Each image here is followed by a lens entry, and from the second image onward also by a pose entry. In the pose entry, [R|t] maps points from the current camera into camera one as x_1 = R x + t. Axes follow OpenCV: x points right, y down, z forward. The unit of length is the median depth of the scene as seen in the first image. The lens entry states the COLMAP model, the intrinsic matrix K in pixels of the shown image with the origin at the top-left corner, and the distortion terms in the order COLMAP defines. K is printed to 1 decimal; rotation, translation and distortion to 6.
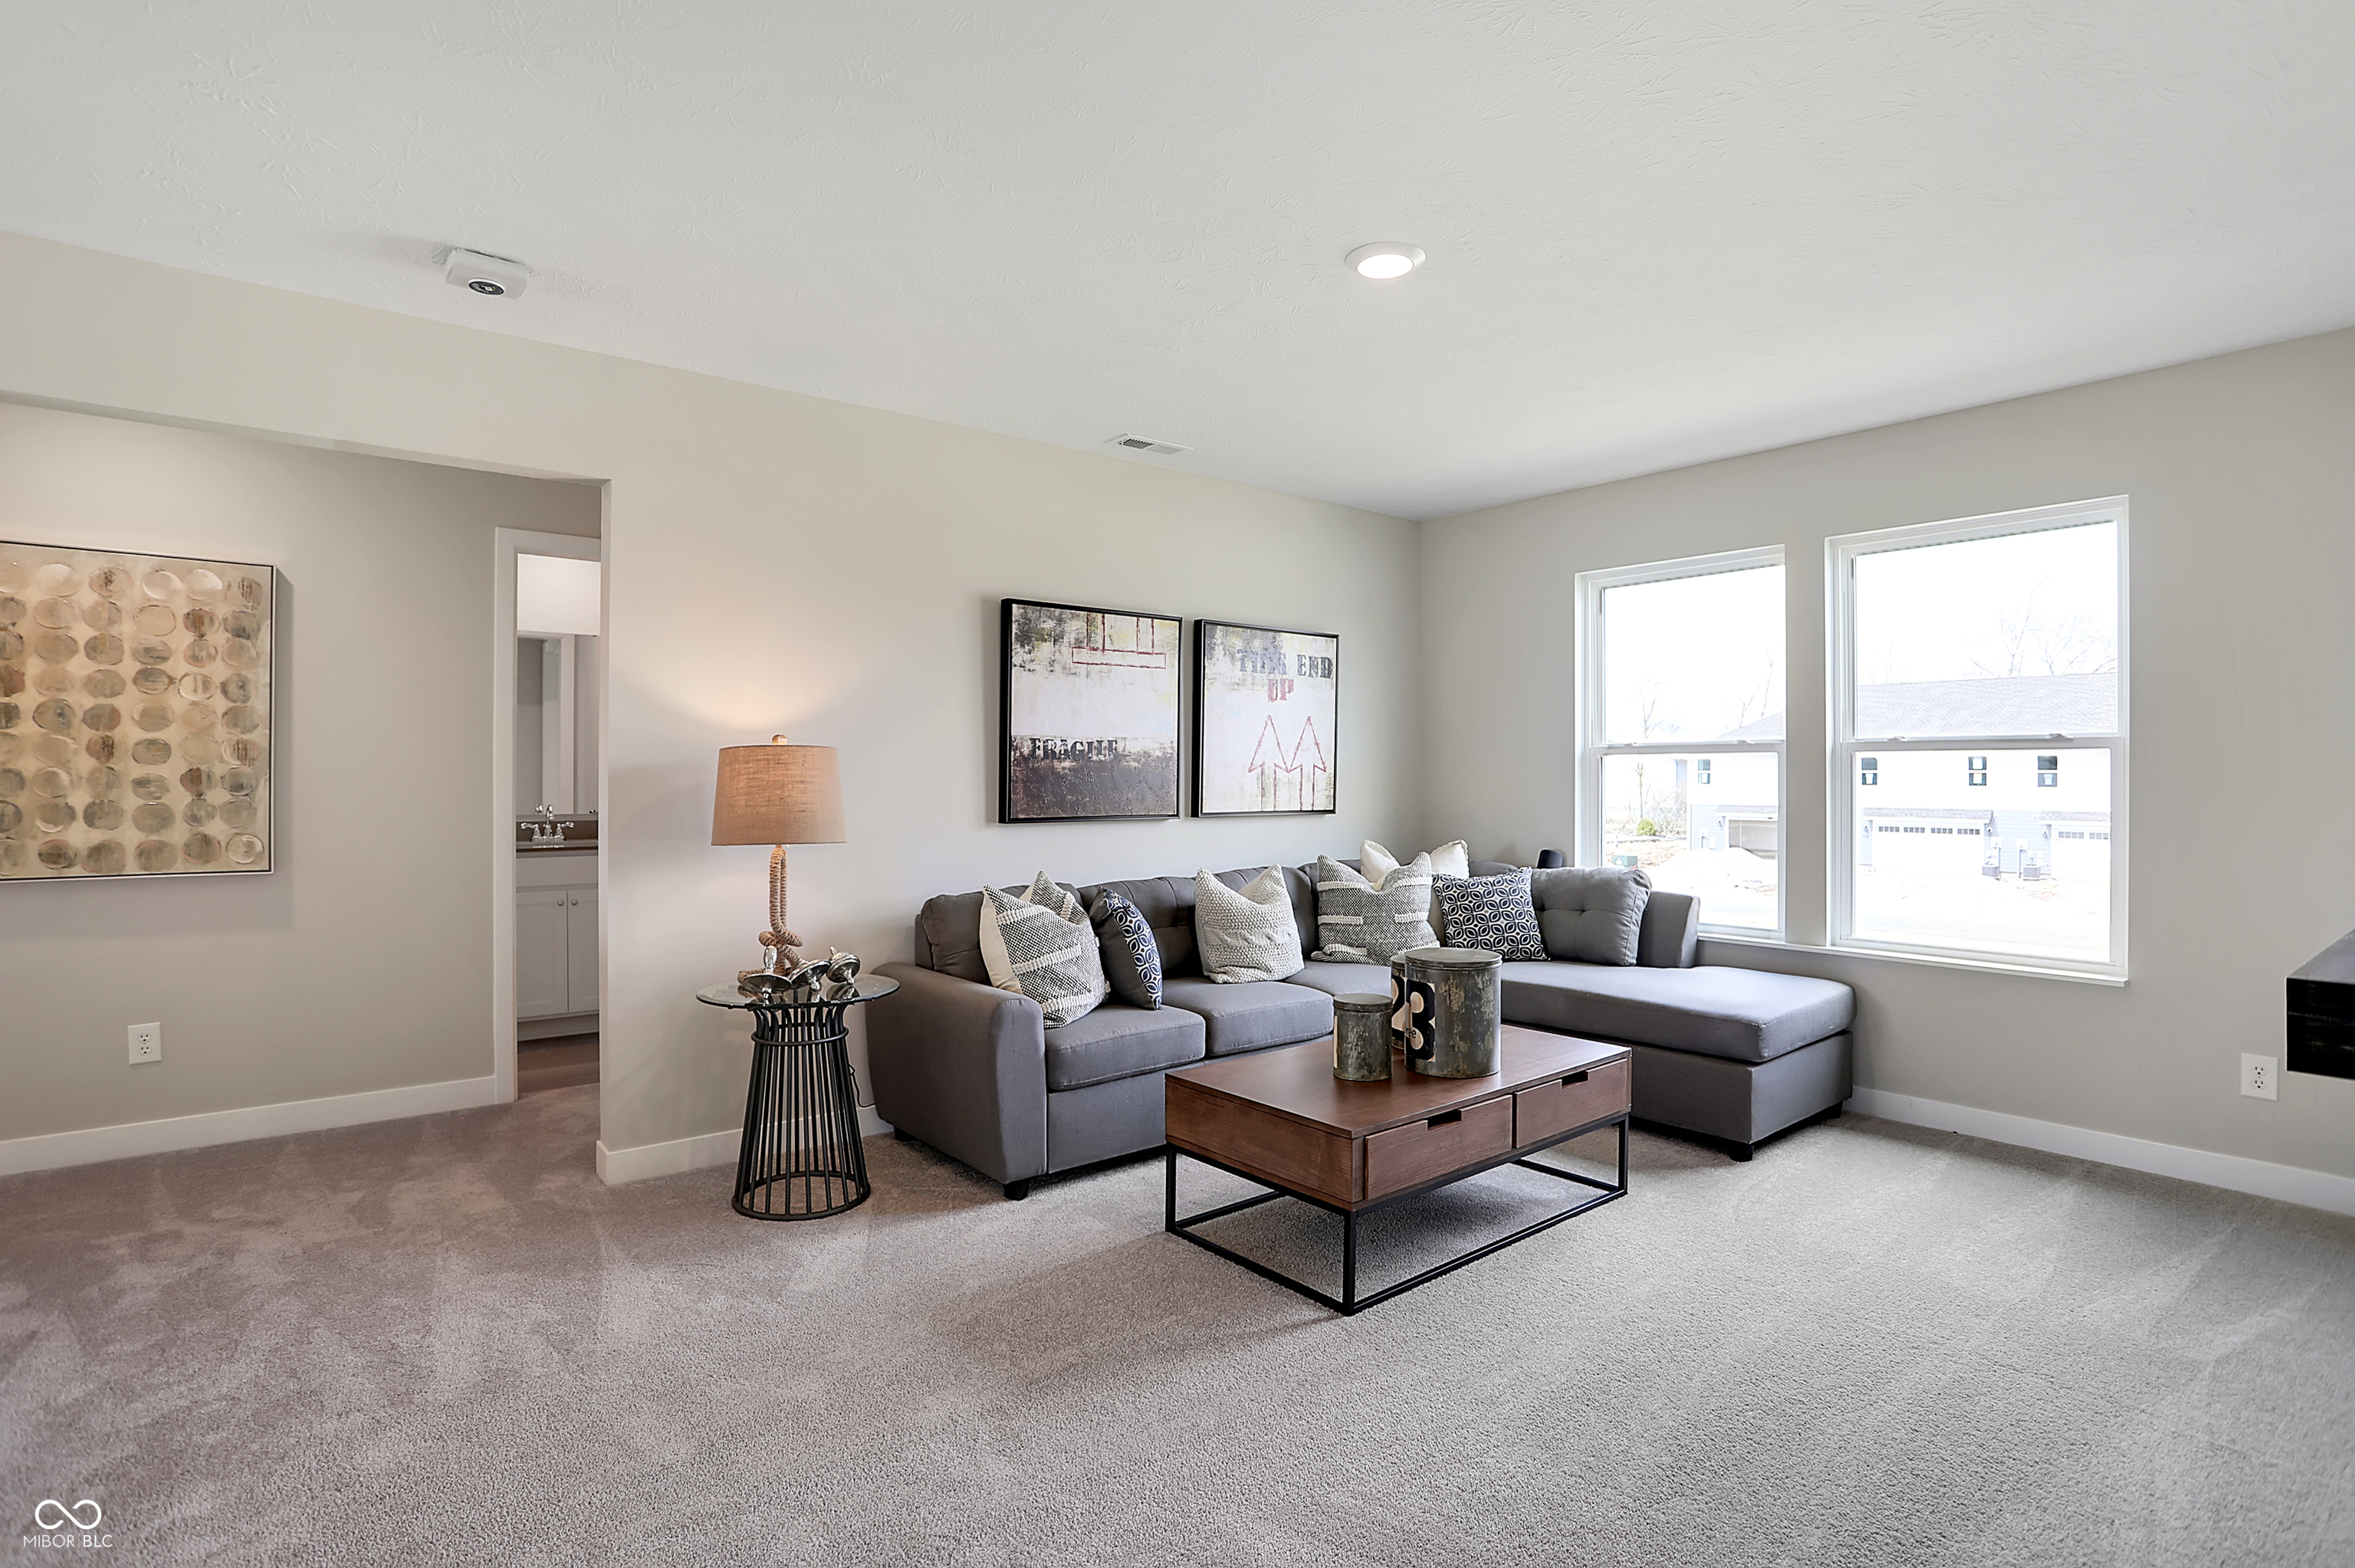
lens RADIAL K [[1169.6, 0, 1164.0], [0, 1169.6, 783.5], [0, 0, 1]] dist [-0.061884, 0.023638]
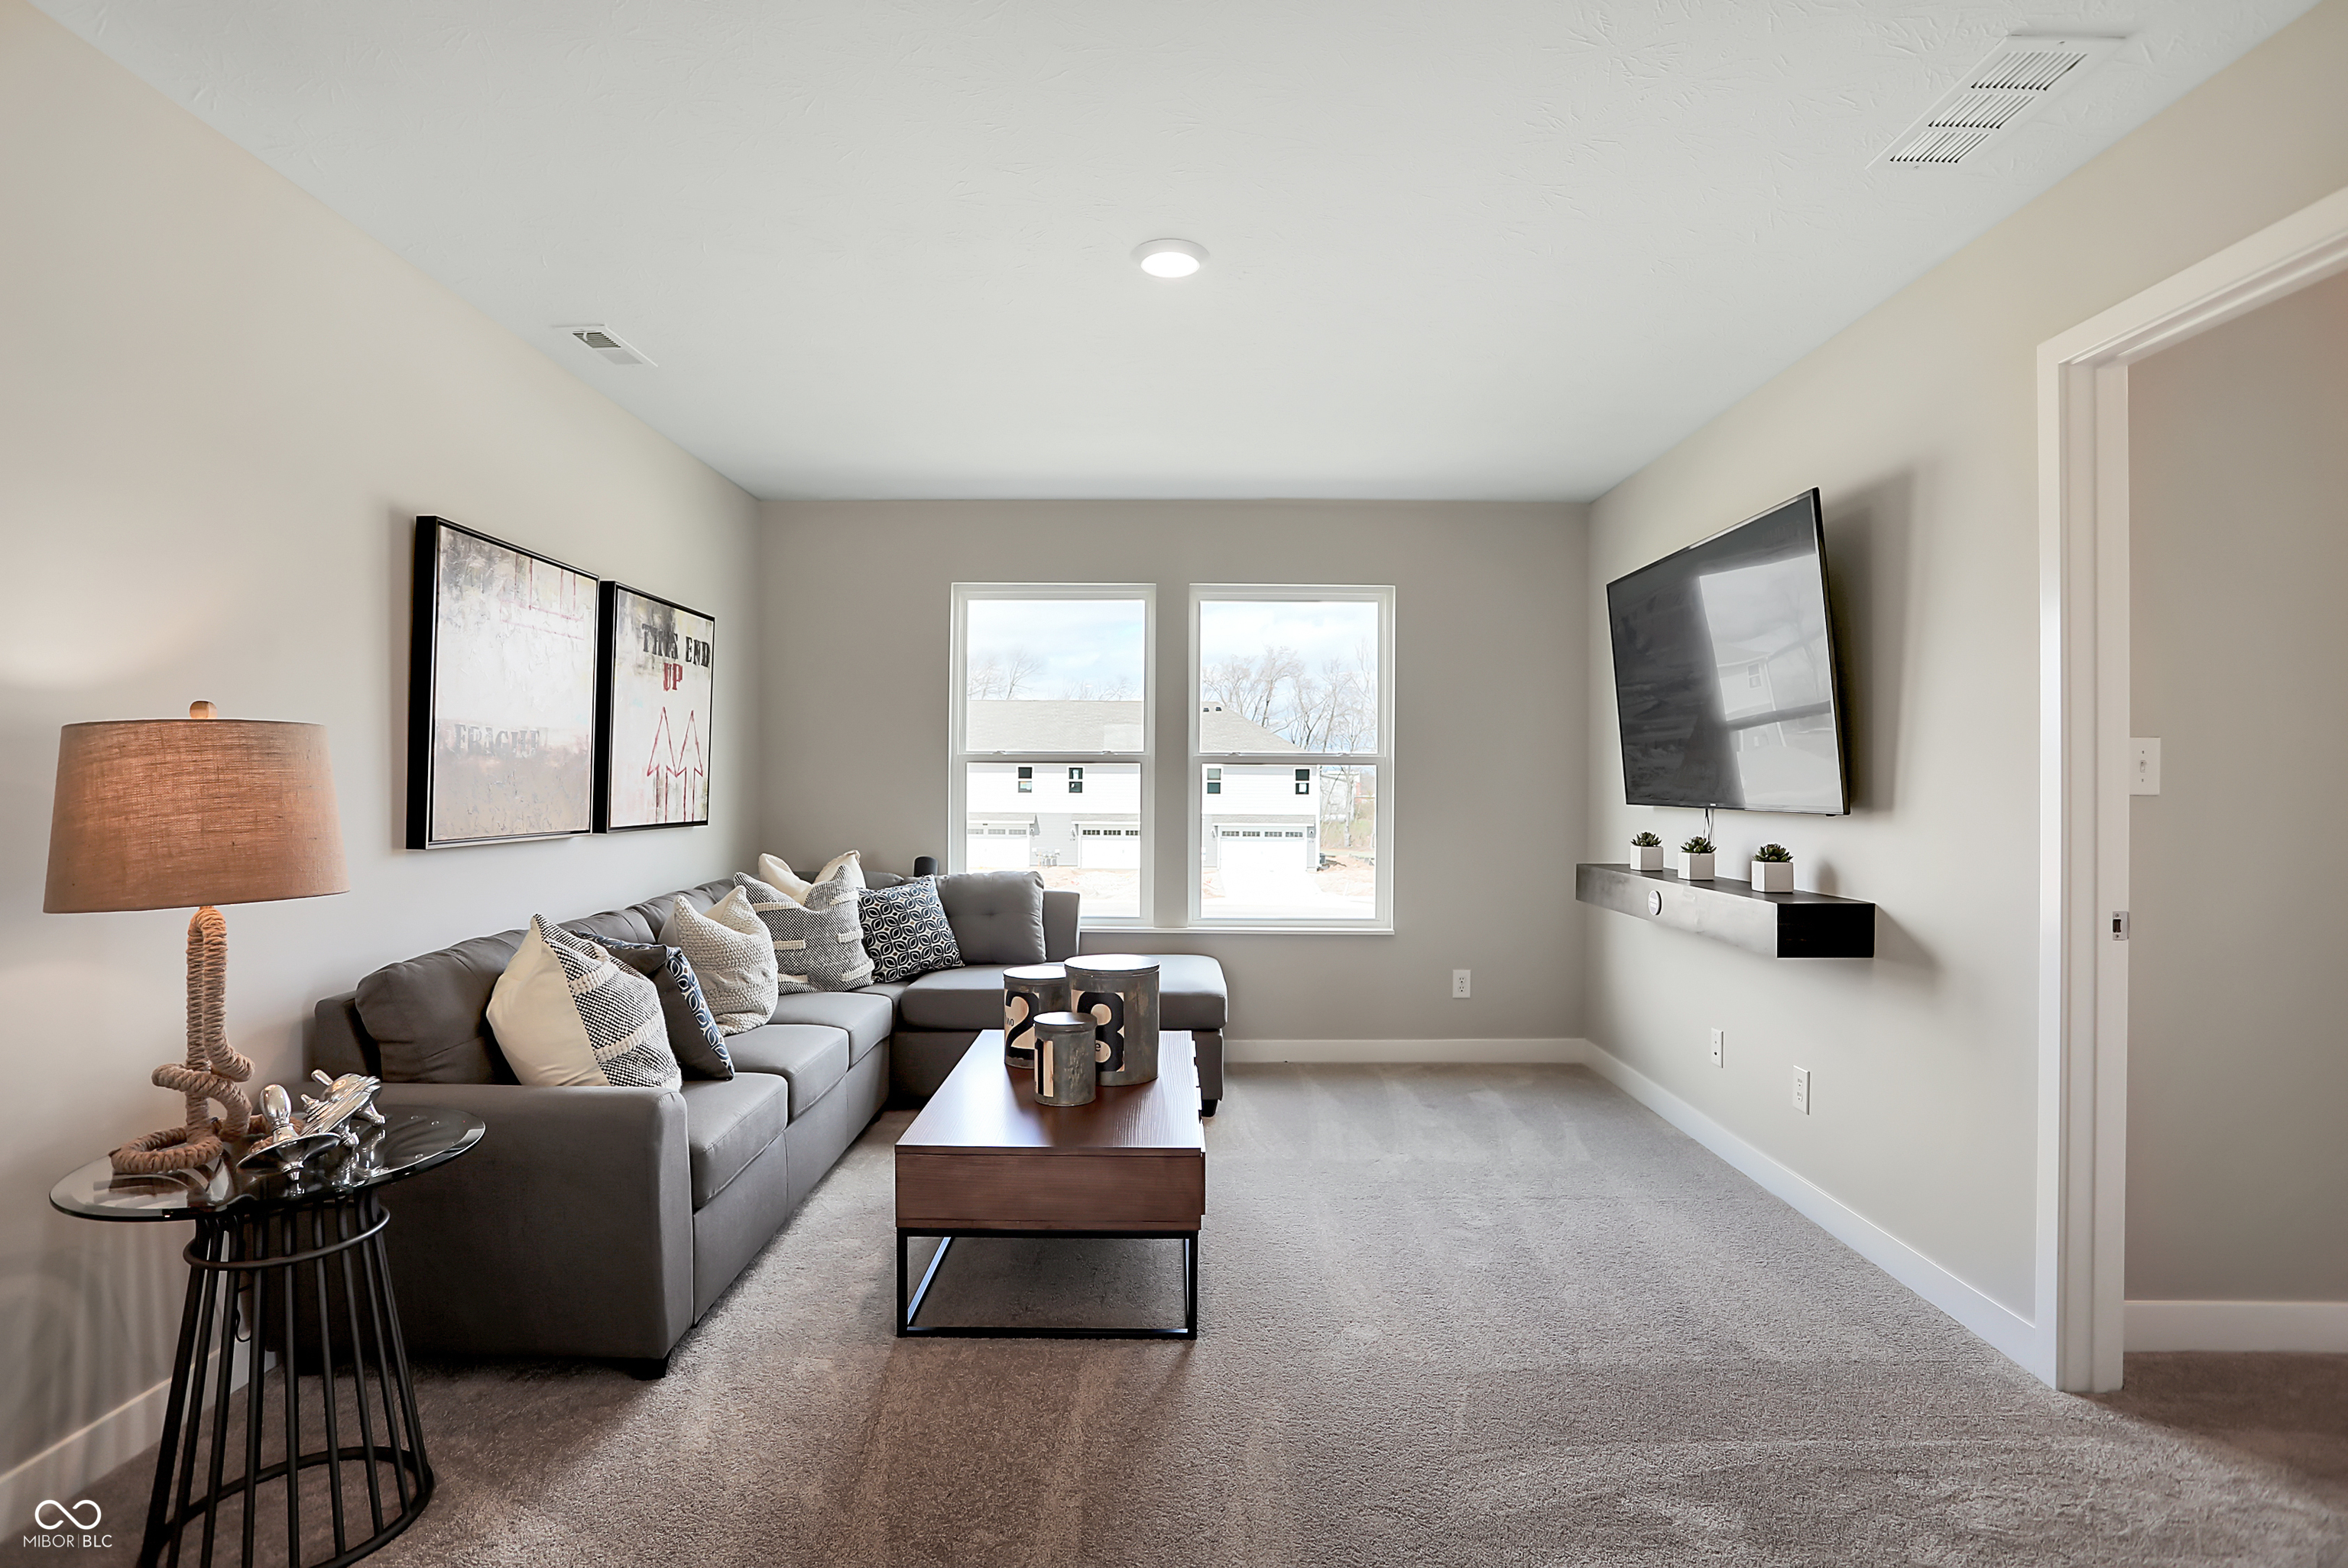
lens RADIAL K [[1166.1, 0, 1160.6], [0, 1166.1, 783.5], [0, 0, 1]] dist [-0.061884, 0.023638]
pose [[0.631359, 0.004835, 0.775475, -0.365258], [-0.000741, 0.999984, -0.005632, -0.000319], [-0.775490, 0.002982, 0.631353, 0.246006]]
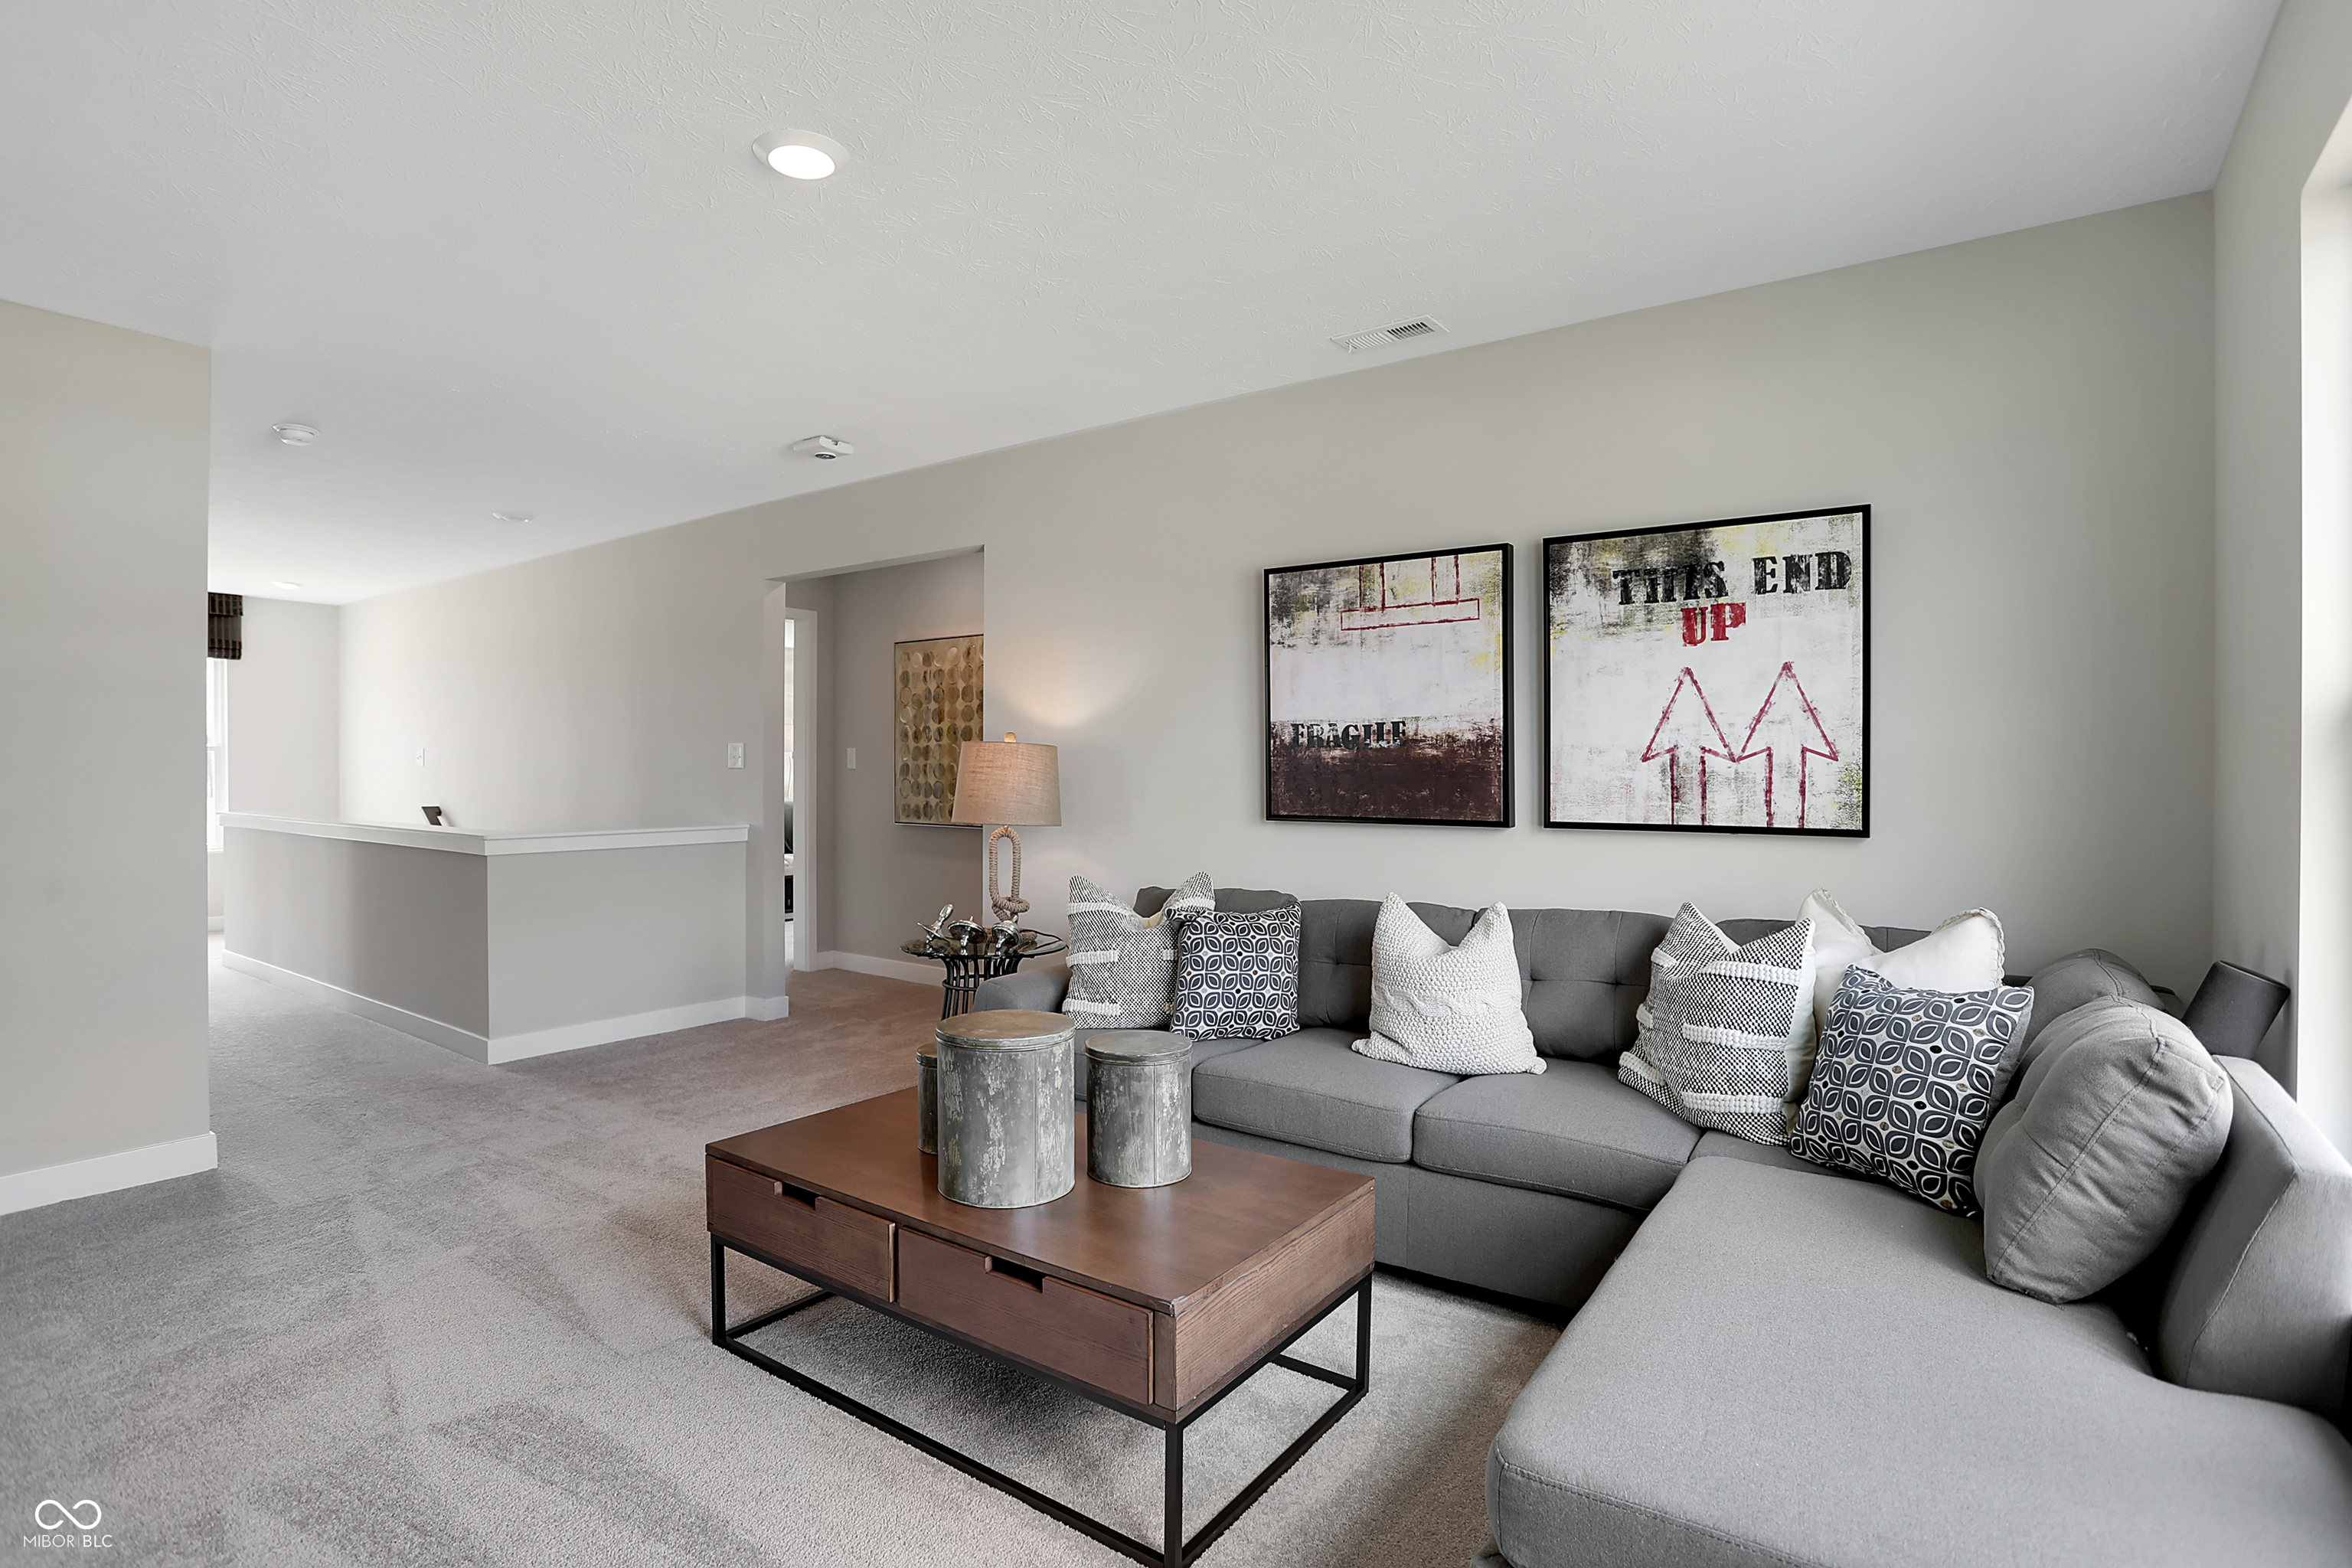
lens RADIAL K [[1168.3, 0, 1162.5], [0, 1168.3, 783.5], [0, 0, 1]] dist [-0.061884, 0.023638]
pose [[0.271221, 0.010963, -0.962455, 0.682760], [-0.008675, 0.999922, 0.008946, -0.001176], [0.962478, 0.005923, 0.271295, 0.654536]]
